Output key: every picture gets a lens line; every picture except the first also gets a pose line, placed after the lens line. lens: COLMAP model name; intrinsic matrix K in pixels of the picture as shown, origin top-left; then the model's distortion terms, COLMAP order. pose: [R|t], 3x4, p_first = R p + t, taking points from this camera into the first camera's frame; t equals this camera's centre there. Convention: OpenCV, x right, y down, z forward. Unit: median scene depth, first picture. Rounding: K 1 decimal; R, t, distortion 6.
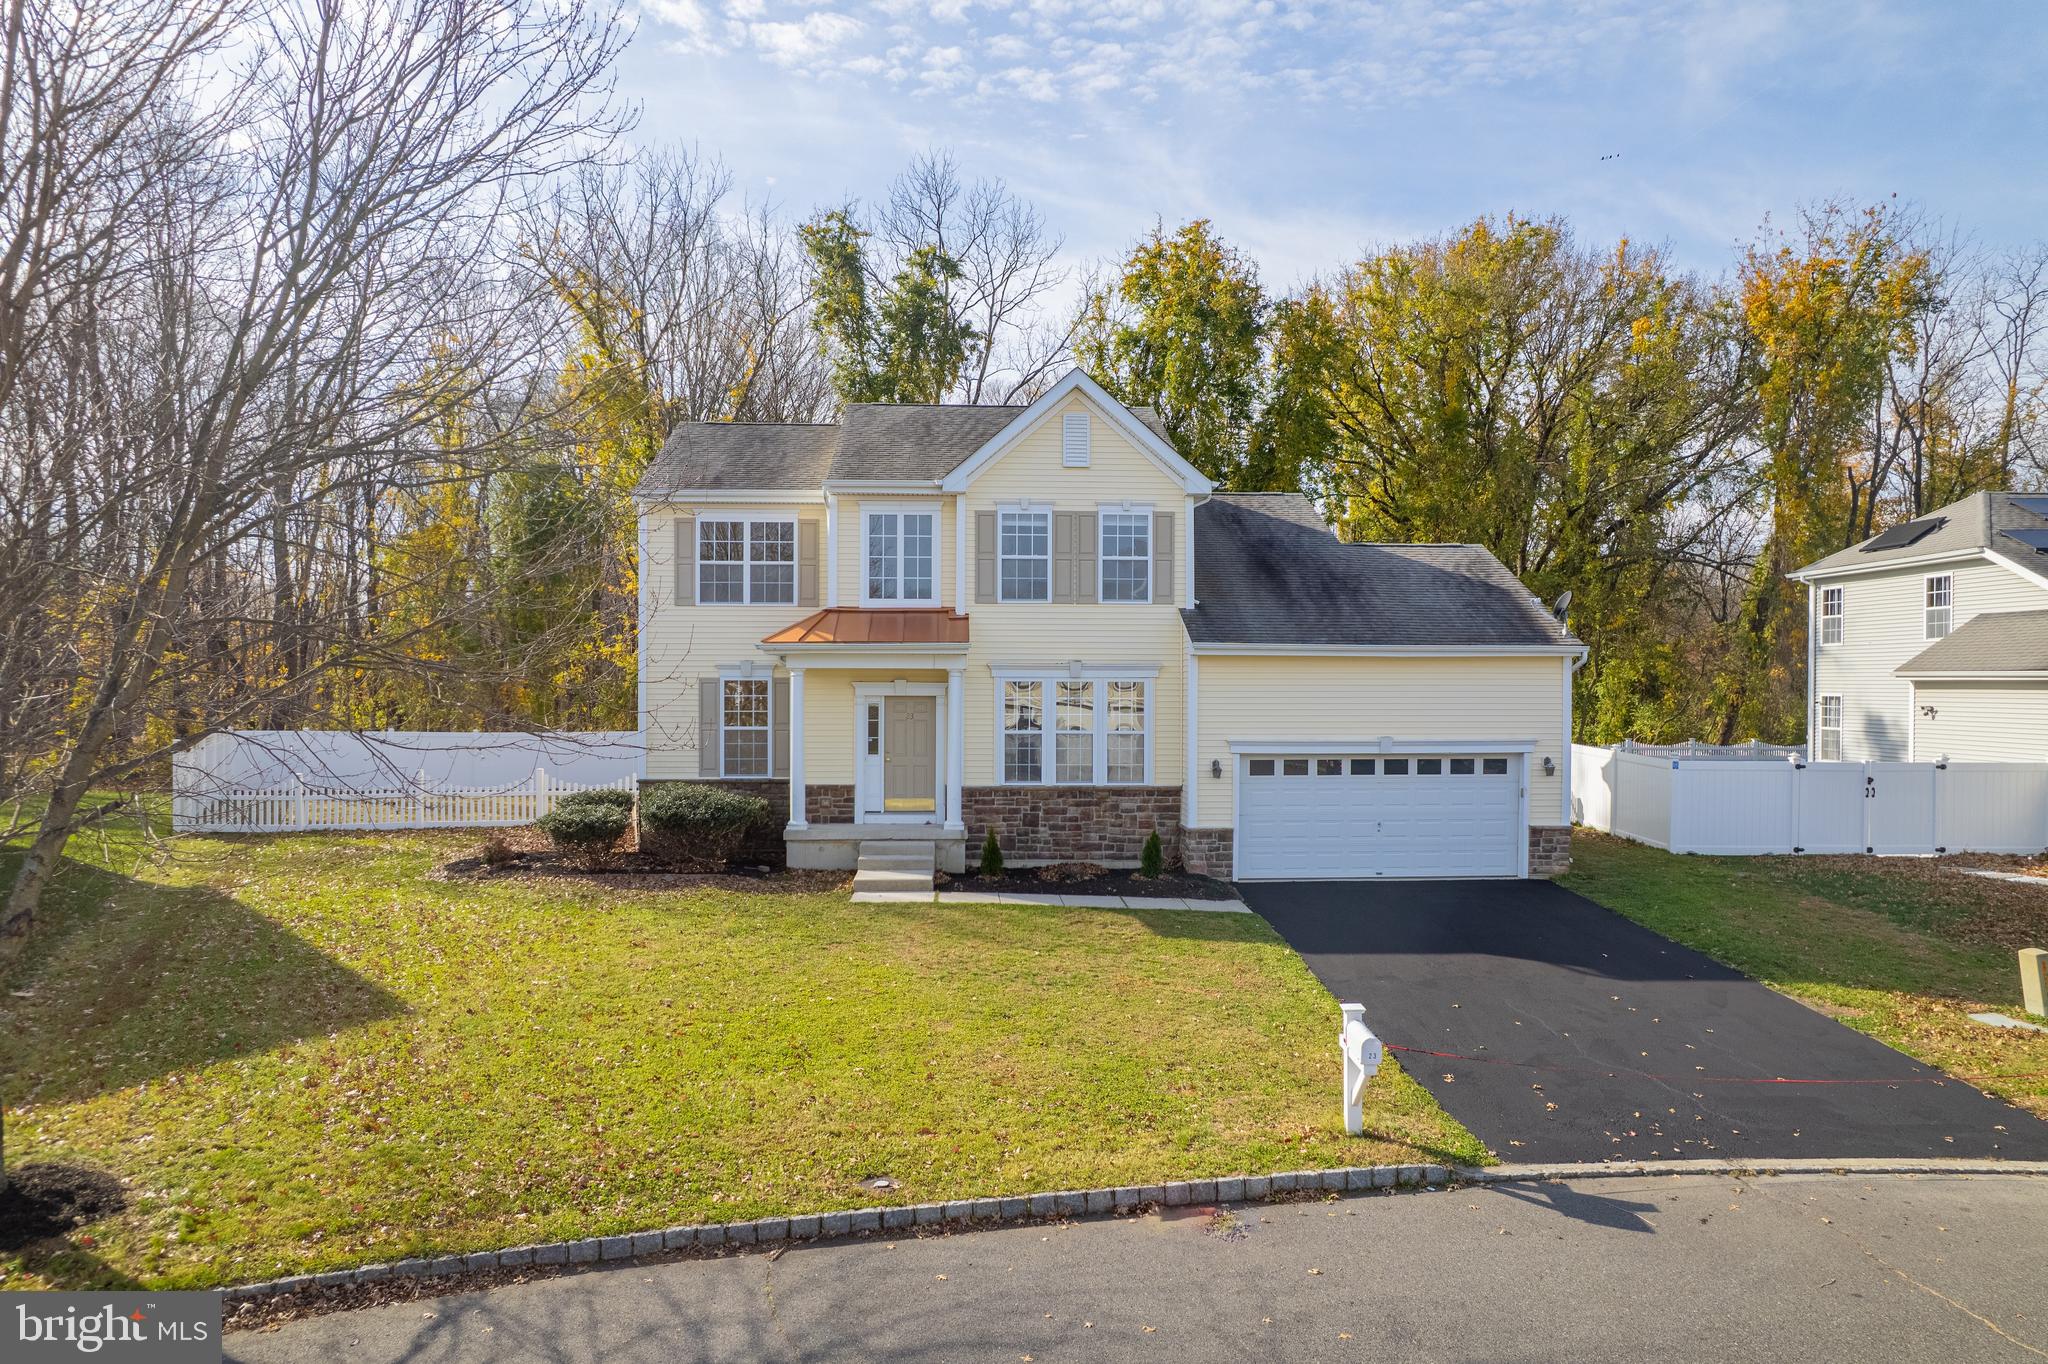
lens RADIAL K [[1320.2, 0, 1019.6], [0, 1320.2, 688.3], [0, 0, 1]] dist [-0.076278, 0.073132]
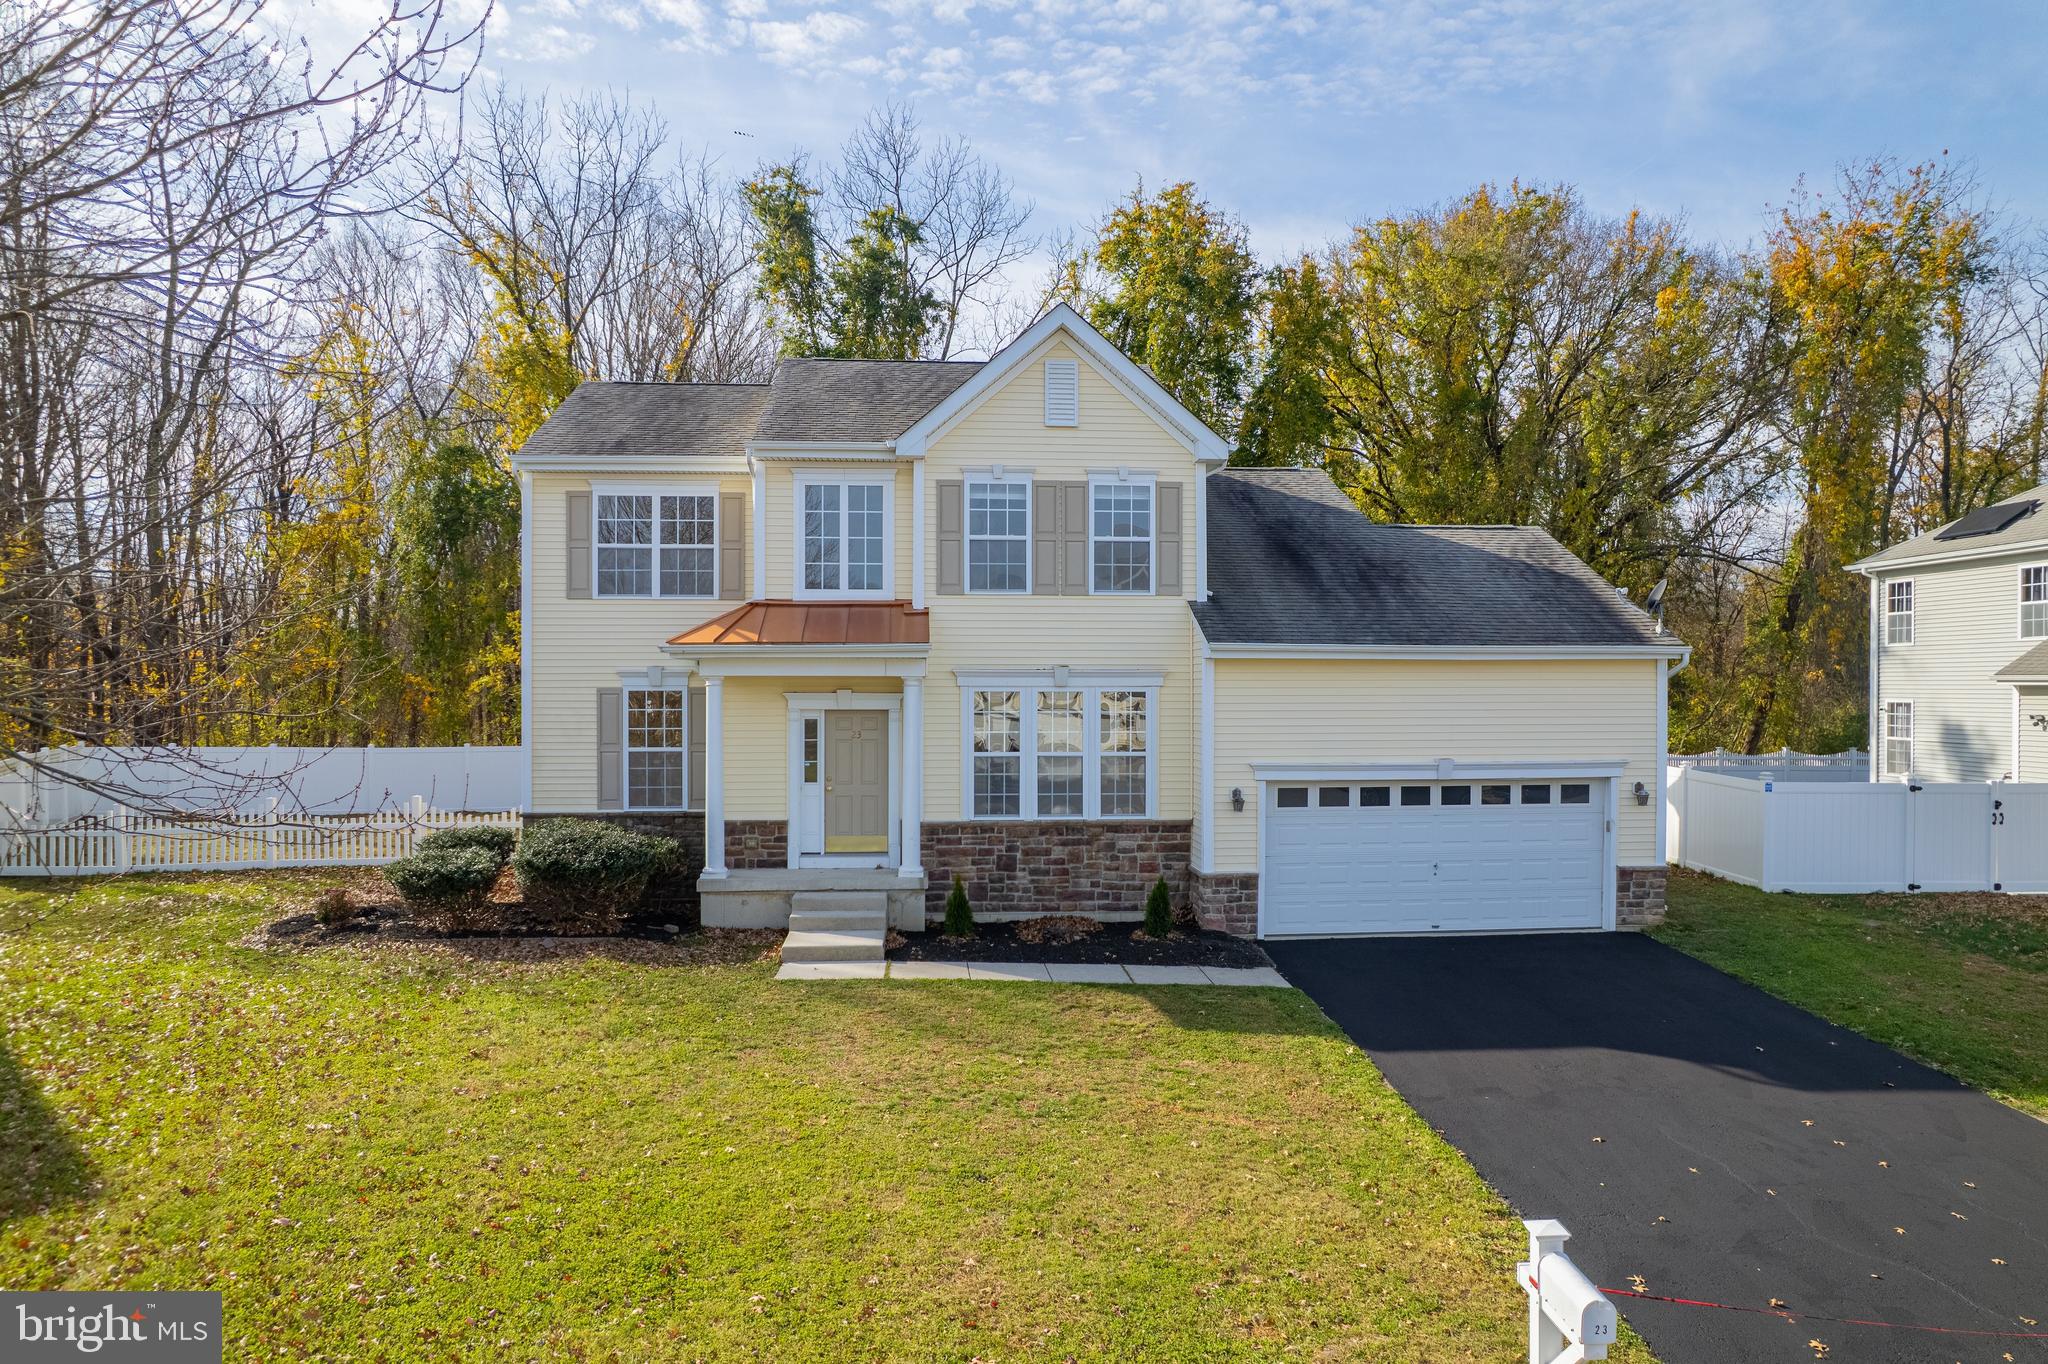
lens RADIAL K [[1320.2, 0, 1019.6], [0, 1320.2, 688.3], [0, 0, 1]] dist [-0.076278, 0.073132]
pose [[0.999625, -0.002792, 0.027253, -0.005138], [0.002845, 0.999994, -0.001926, -0.005517], [-0.027248, 0.002003, 0.999627, 0.191420]]
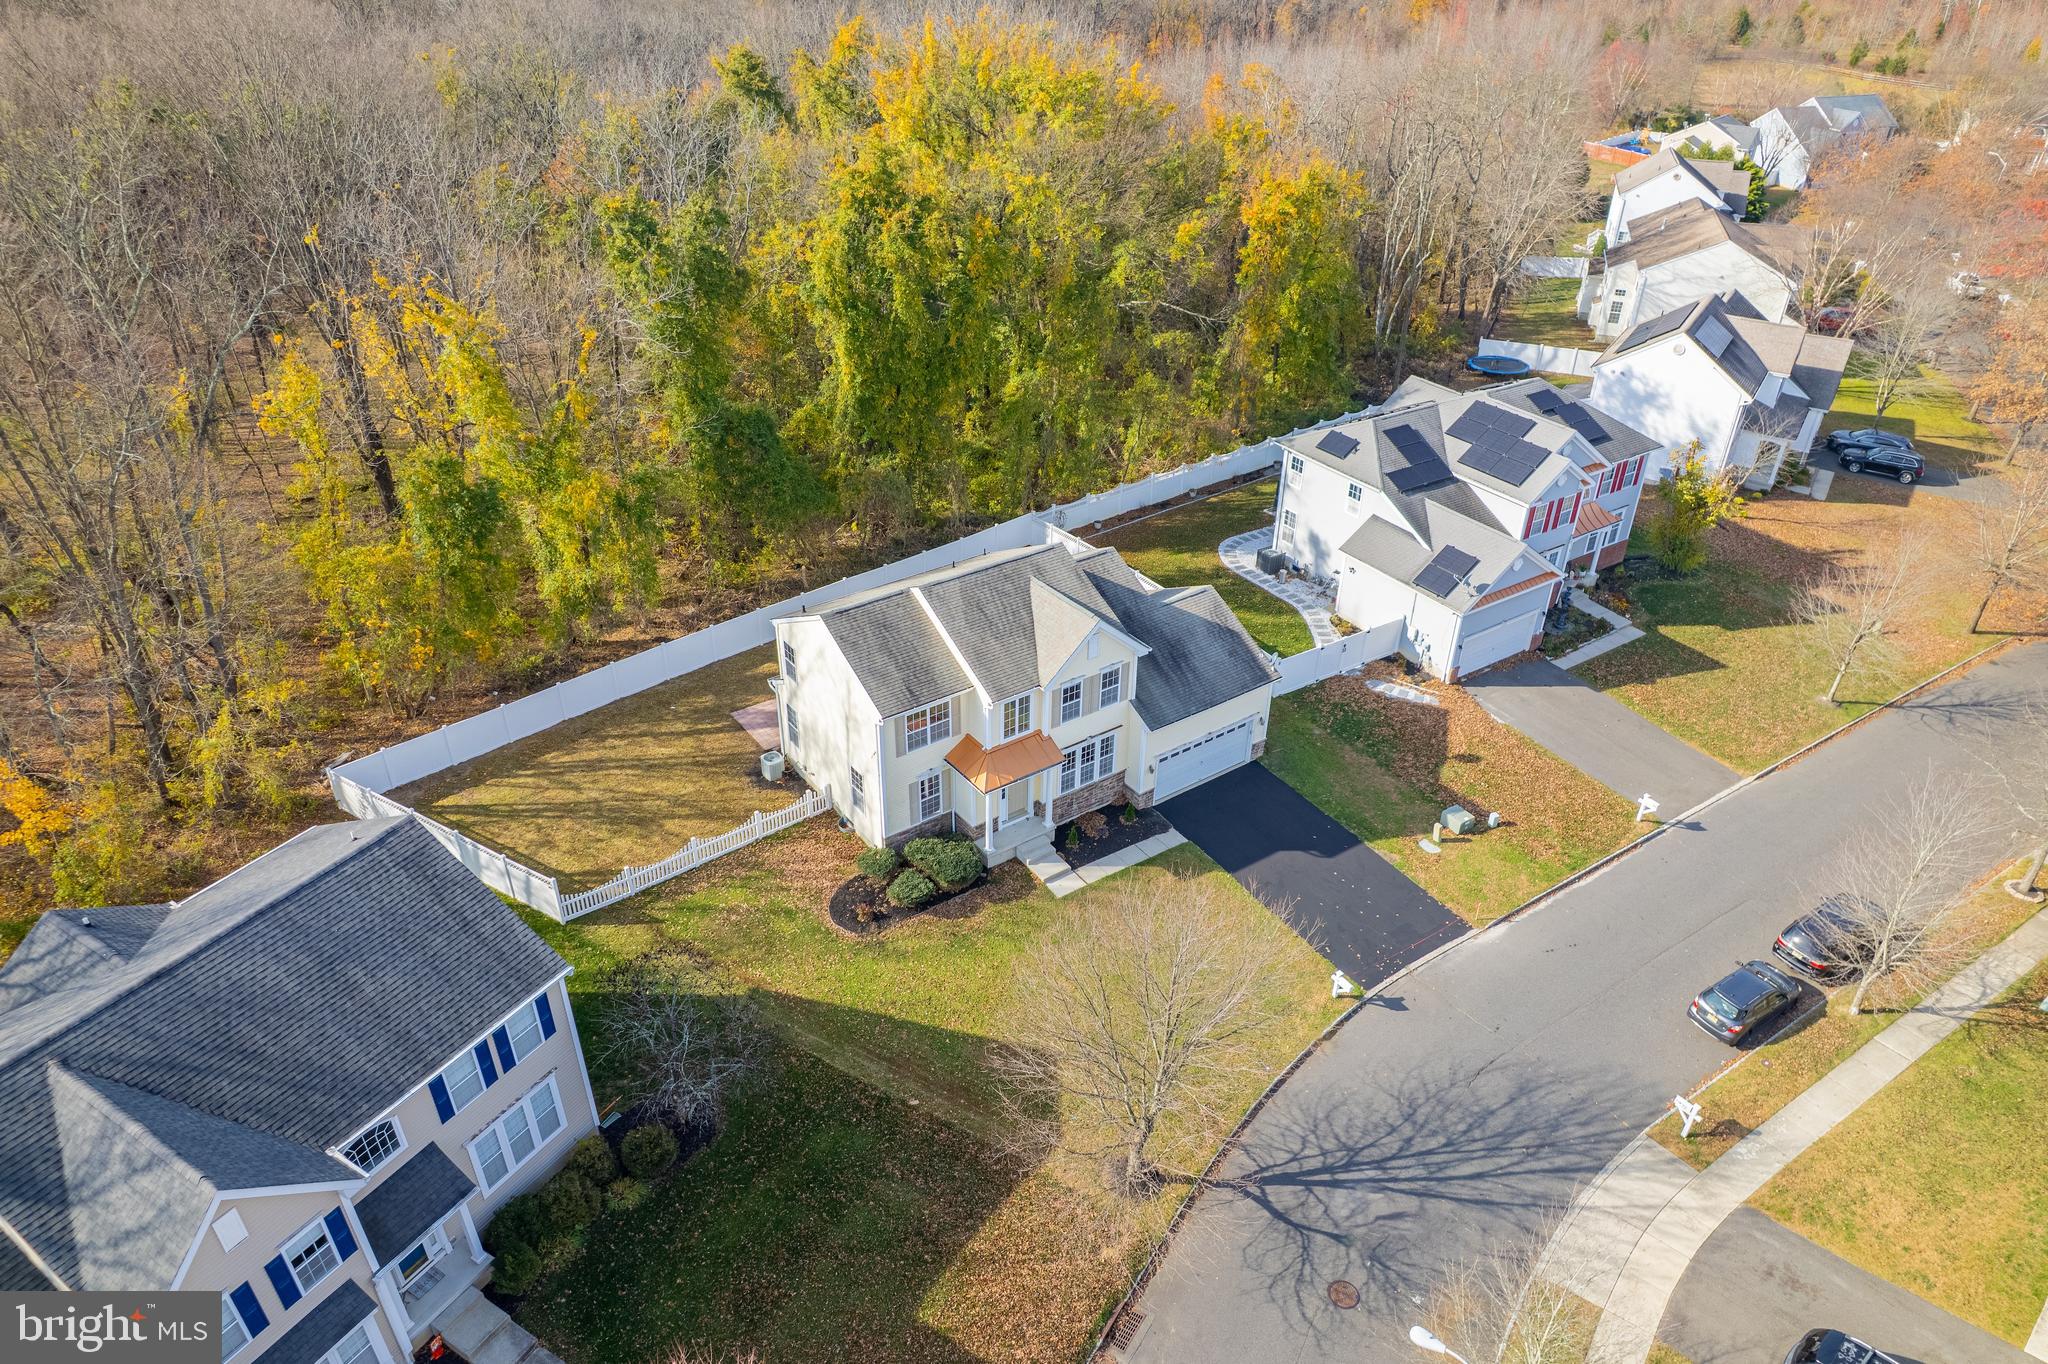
lens RADIAL K [[1320.2, 0, 1019.6], [0, 1320.2, 688.3], [0, 0, 1]] dist [-0.076278, 0.073132]
pose [[0.844856, -0.278935, 0.456524, -0.987409], [-0.008060, 0.846592, 0.532182, -1.199876], [-0.534933, -0.453296, 0.713000, -0.404488]]
